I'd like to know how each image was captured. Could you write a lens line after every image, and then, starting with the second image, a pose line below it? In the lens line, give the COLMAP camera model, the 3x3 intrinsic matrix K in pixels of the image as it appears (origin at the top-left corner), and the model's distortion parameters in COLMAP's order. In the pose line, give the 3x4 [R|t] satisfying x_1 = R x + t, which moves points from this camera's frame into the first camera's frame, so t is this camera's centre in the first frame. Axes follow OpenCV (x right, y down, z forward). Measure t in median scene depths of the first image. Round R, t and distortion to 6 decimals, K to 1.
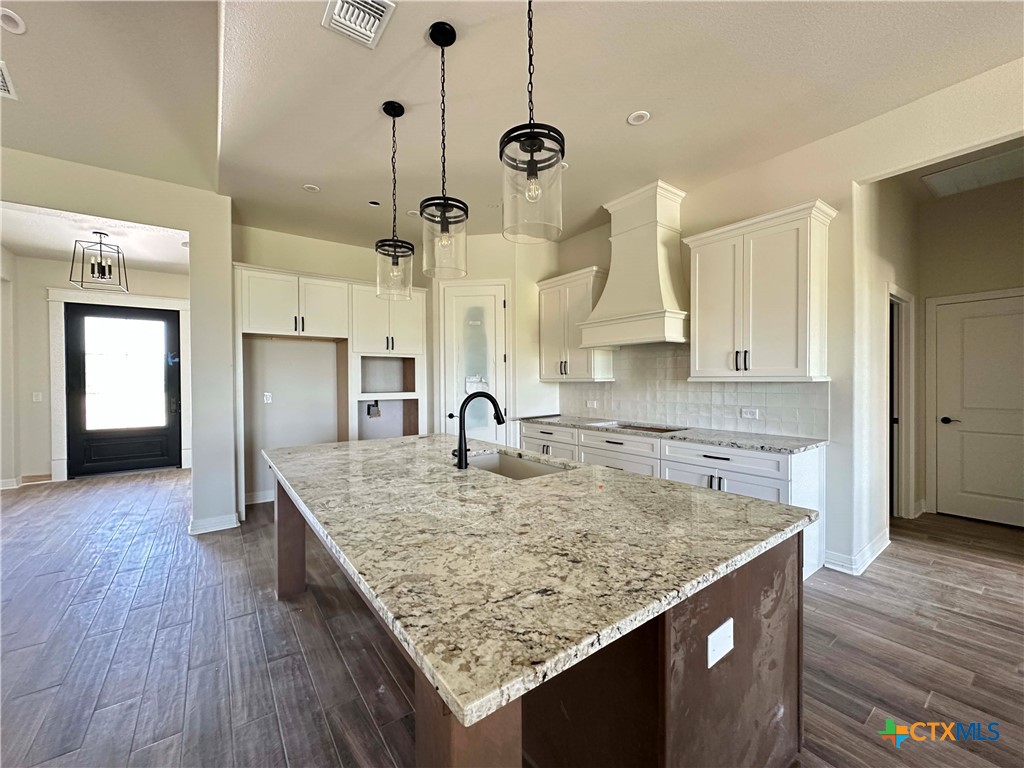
lens RADIAL K [[411.0, 0, 510.6], [0, 411.0, 383.9], [0, 0, 1]] dist [-0.005364, 0.000332]
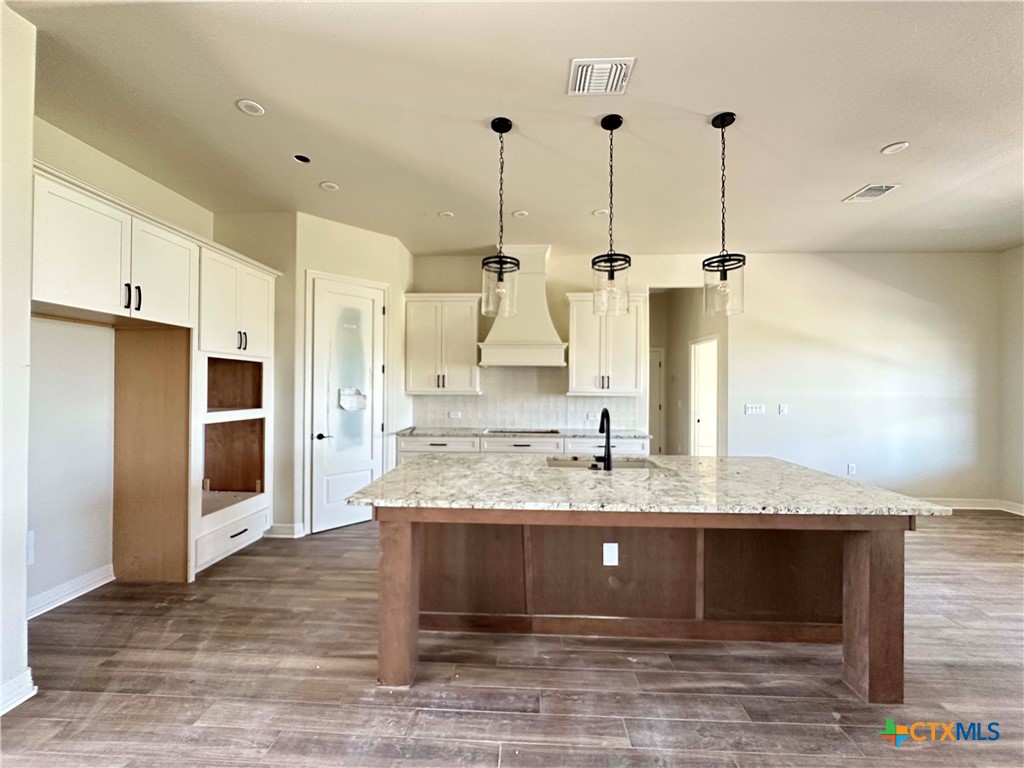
lens RADIAL K [[411.0, 0, 510.6], [0, 411.0, 383.9], [0, 0, 1]] dist [-0.005364, 0.000332]
pose [[0.627313, 0.016403, 0.778595, -0.649830], [-0.004912, 0.999842, -0.017107, -0.016803], [-0.778752, 0.006907, 0.627294, 0.228017]]
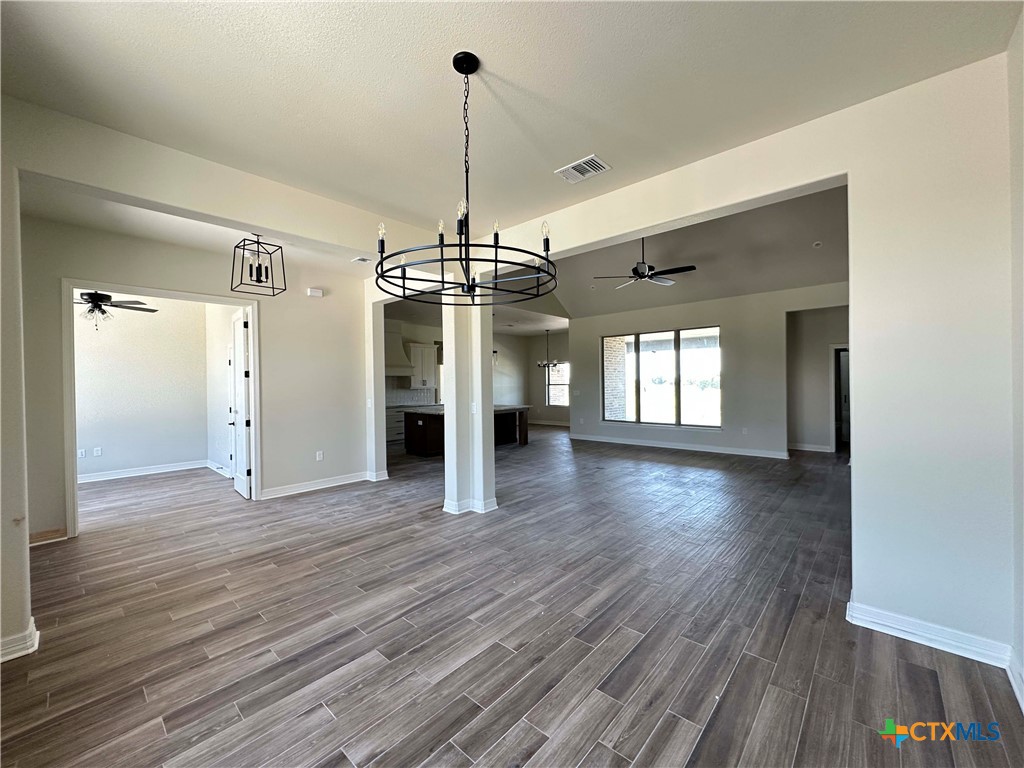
lens RADIAL K [[408.1, 0, 512.0], [0, 408.1, 384.0], [0, 0, 1]] dist [-0.000820, 0.000338]
pose [[-0.202354, 0.007134, 0.979287, -2.292194], [0.022301, 0.999748, -0.002675, -0.015891], [-0.979059, 0.021297, -0.202462, 0.729655]]
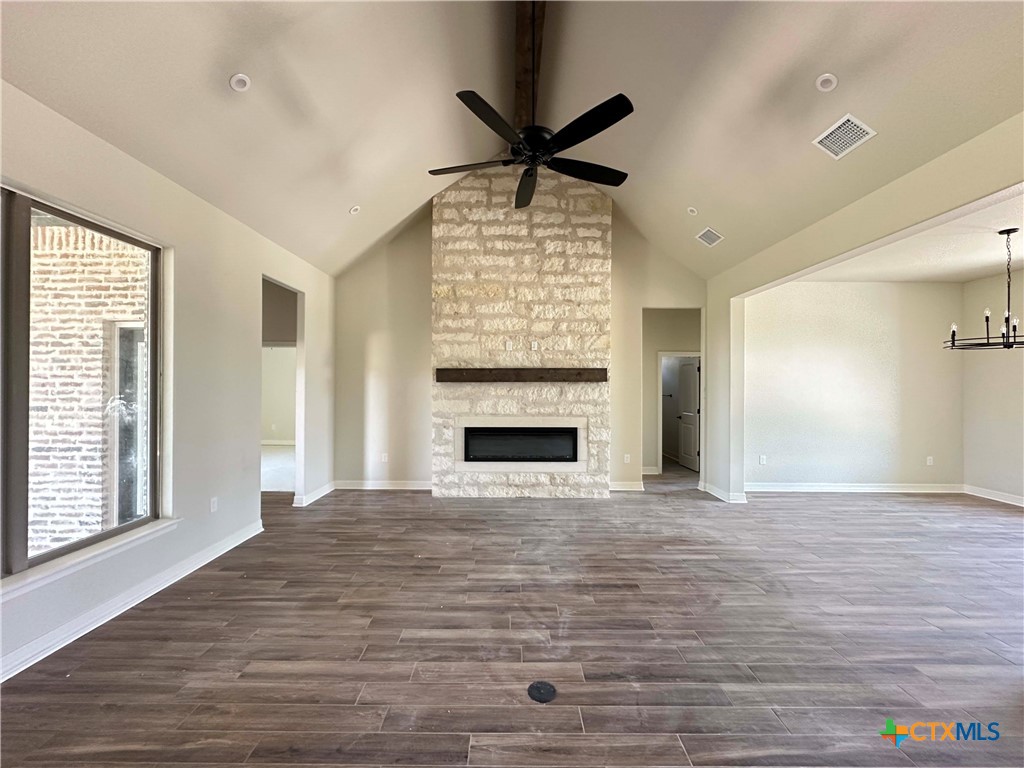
lens RADIAL K [[408.5, 0, 510.4], [0, 408.5, 384.5], [0, 0, 1]] dist [-0.004423, 0.001308]
pose [[-0.593753, 0.001994, -0.804645, -0.308248], [-0.006488, 0.999953, 0.007266, -0.042760], [0.804621, 0.009535, -0.593712, 0.298761]]
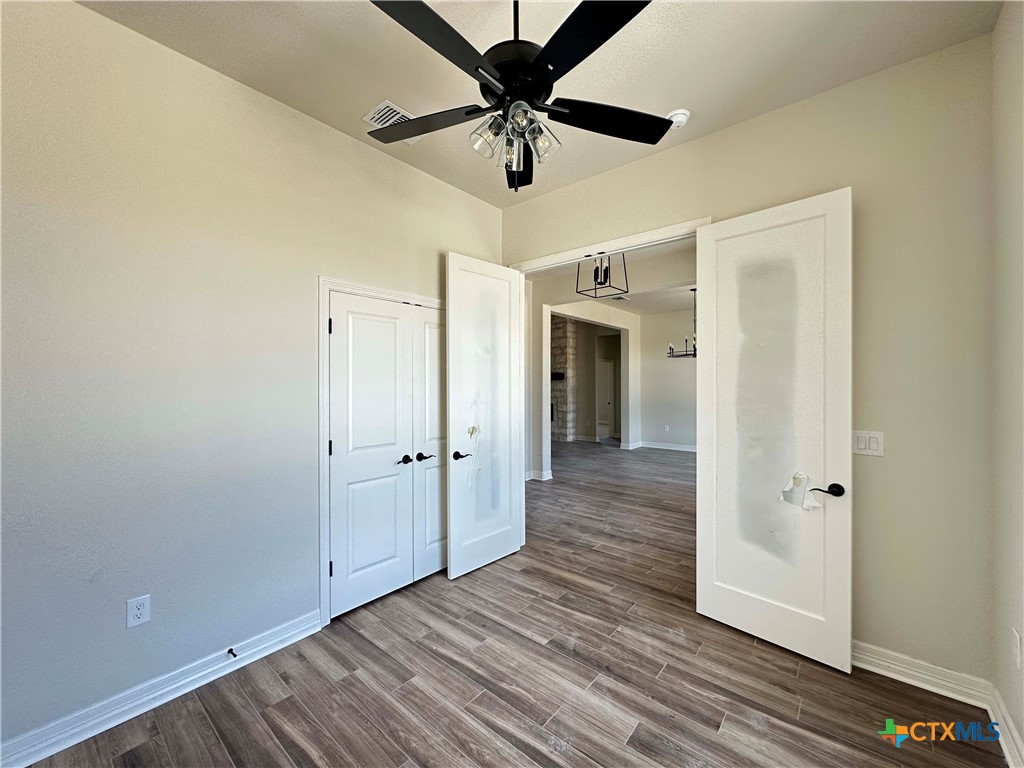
lens RADIAL K [[404.6, 0, 512.0], [0, 404.6, 384.0], [0, 0, 1]] dist [-0.001065, 0.000145]
pose [[-0.971492, 0.009172, -0.236896, -0.668090], [0.007405, 0.999938, 0.008346, -0.040009], [0.236958, 0.006354, -0.971499, 2.115963]]
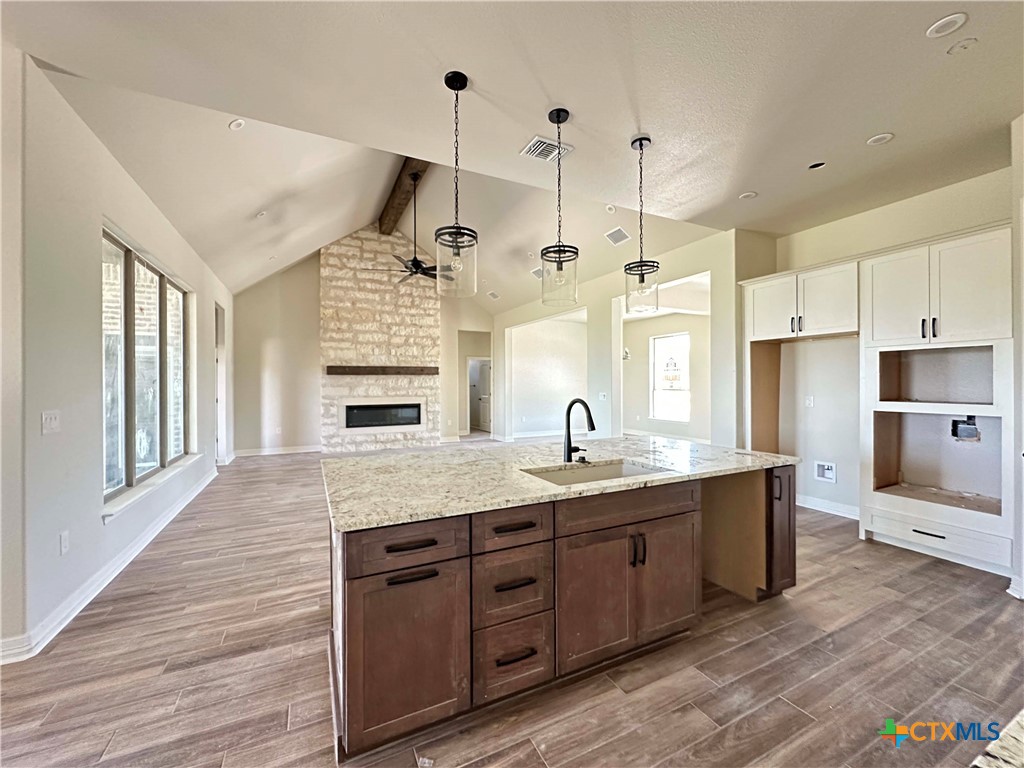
lens RADIAL K [[411.0, 0, 510.6], [0, 411.0, 383.9], [0, 0, 1]] dist [-0.005364, 0.000332]
pose [[-0.173491, 0.008127, -0.984802, 0.553415], [-0.002208, 0.999960, 0.008641, -0.015818], [0.984833, 0.003674, -0.173466, 0.531036]]
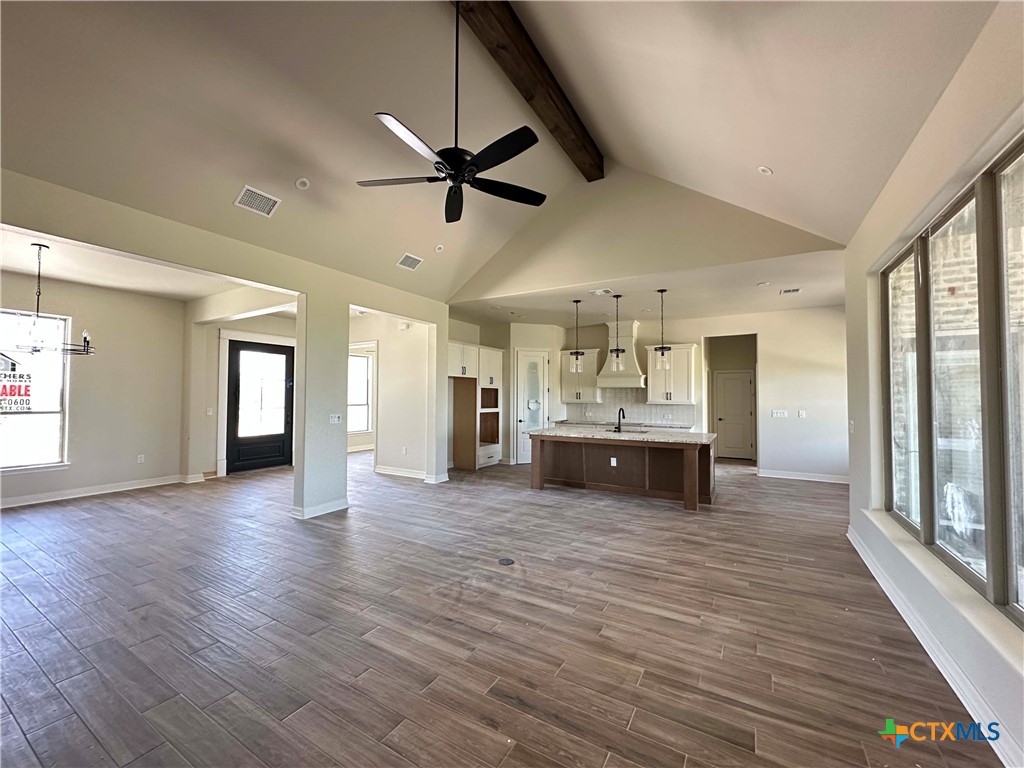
lens RADIAL K [[408.1, 0, 512.0], [0, 408.1, 384.0], [0, 0, 1]] dist [-0.000820, 0.000338]
pose [[0.919005, 0.023750, 0.393531, -1.068785], [-0.008262, 0.999125, -0.041005, -0.014415], [-0.394160, 0.034432, 0.918396, -0.783043]]
